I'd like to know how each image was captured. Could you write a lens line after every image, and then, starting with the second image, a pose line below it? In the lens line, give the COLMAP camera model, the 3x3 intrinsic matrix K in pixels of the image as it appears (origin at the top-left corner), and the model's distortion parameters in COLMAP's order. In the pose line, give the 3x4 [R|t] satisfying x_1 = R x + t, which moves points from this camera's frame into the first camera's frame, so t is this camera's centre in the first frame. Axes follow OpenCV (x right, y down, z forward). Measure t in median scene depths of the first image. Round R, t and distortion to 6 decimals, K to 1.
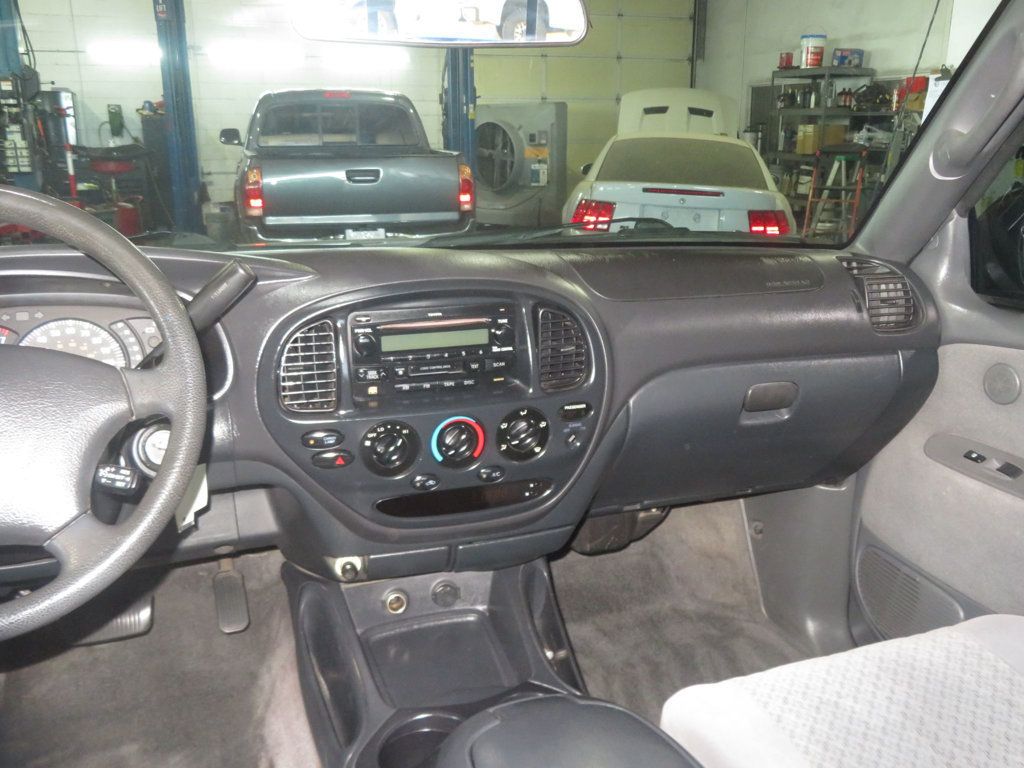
lens RADIAL K [[896.3, 0, 512.0], [0, 896.3, 384.0], [0, 0, 1]] dist [-0.013390, -0.006163]
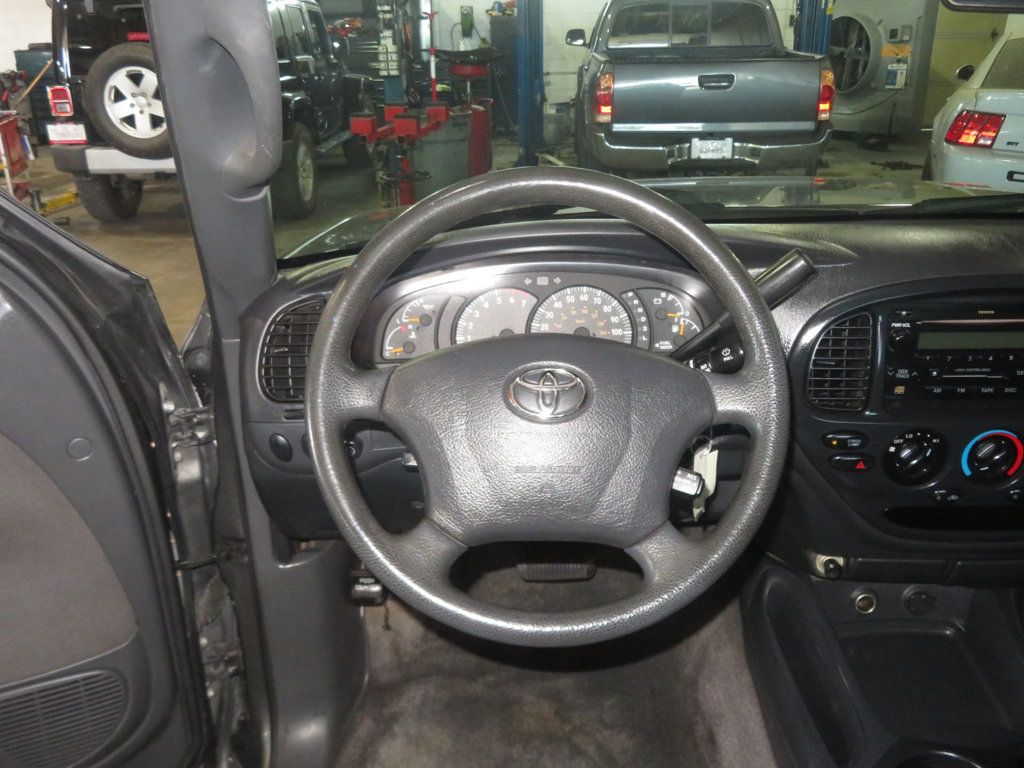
lens RADIAL K [[896.3, 0, 512.0], [0, 896.3, 384.0], [0, 0, 1]] dist [-0.013390, -0.006163]
pose [[0.938694, 0.110929, -0.326418, -0.196727], [-0.076334, 0.990195, 0.116988, -0.064337], [0.336195, -0.084899, 0.937958, 0.015447]]
